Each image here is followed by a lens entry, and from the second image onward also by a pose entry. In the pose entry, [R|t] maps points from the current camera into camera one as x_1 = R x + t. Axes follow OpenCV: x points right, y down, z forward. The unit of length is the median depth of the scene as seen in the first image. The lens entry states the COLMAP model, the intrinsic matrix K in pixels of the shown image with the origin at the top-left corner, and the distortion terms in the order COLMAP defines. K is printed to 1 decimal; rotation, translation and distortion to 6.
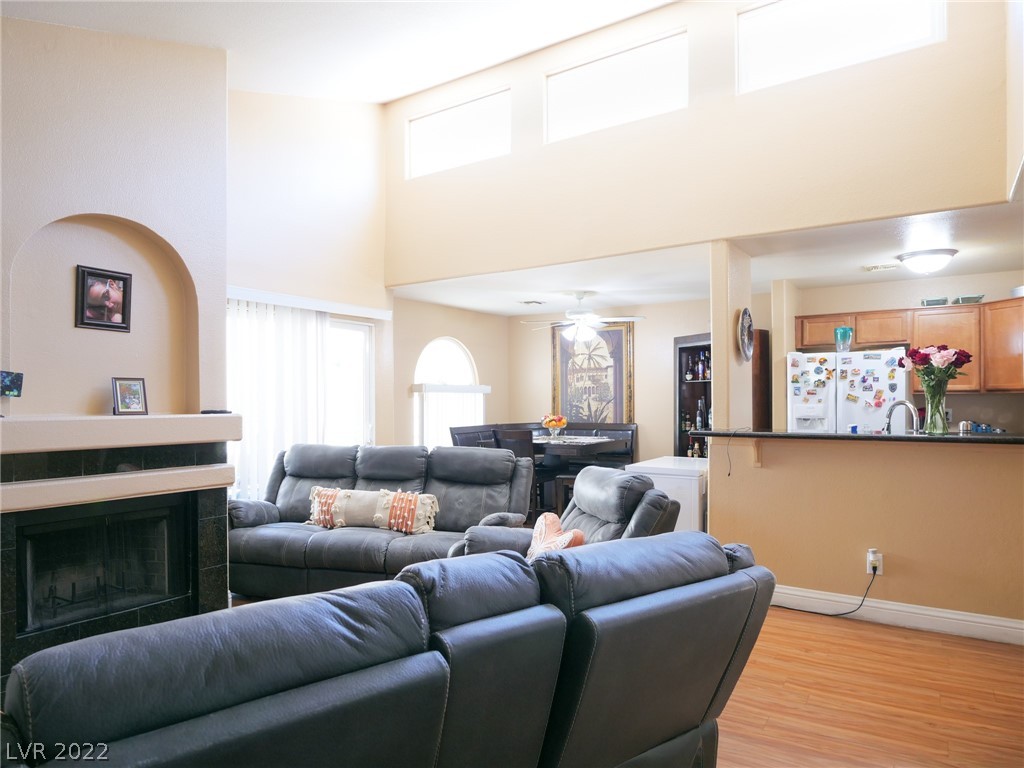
lens RADIAL K [[630.4, 0, 510.2], [0, 630.4, 408.6], [0, 0, 1]] dist [-0.025863, 0.003939]
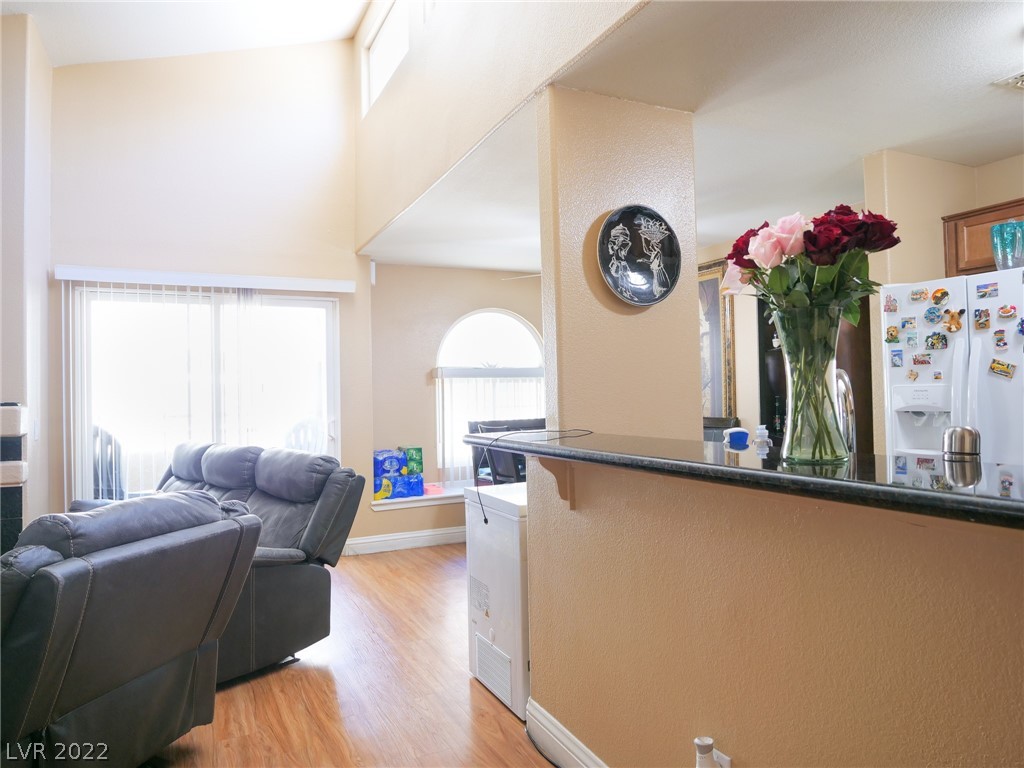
lens RADIAL K [[661.1, 0, 512.0], [0, 661.1, 384.0], [0, 0, 1]] dist [-0.010231, -0.001686]
pose [[0.864705, -0.019718, -0.501892, 0.581058], [0.009679, 0.999698, -0.022600, 0.003075], [0.502186, 0.014684, 0.864635, 0.473761]]
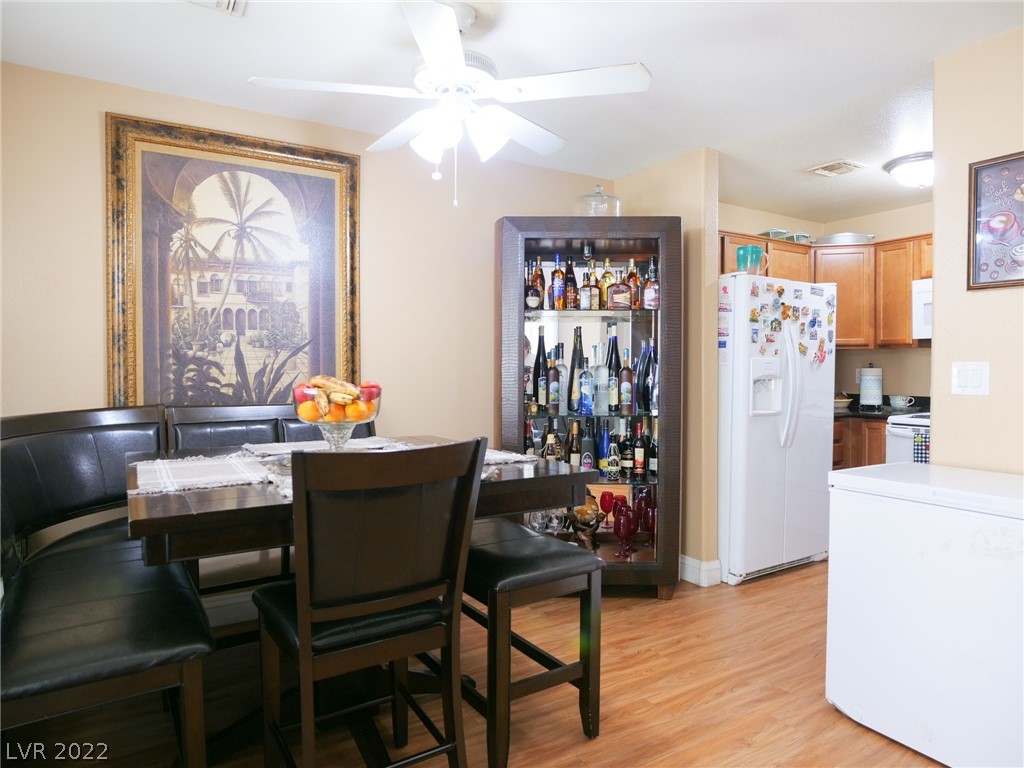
lens RADIAL K [[628.4, 0, 508.2], [0, 628.4, 361.9], [0, 0, 1]] dist [-0.019657, 0.000213]
pose [[0.422411, 0.011277, 0.906334, -0.262703], [0.007725, 0.999842, -0.016040, 0.007614], [-0.906371, 0.013777, 0.422257, 1.225109]]
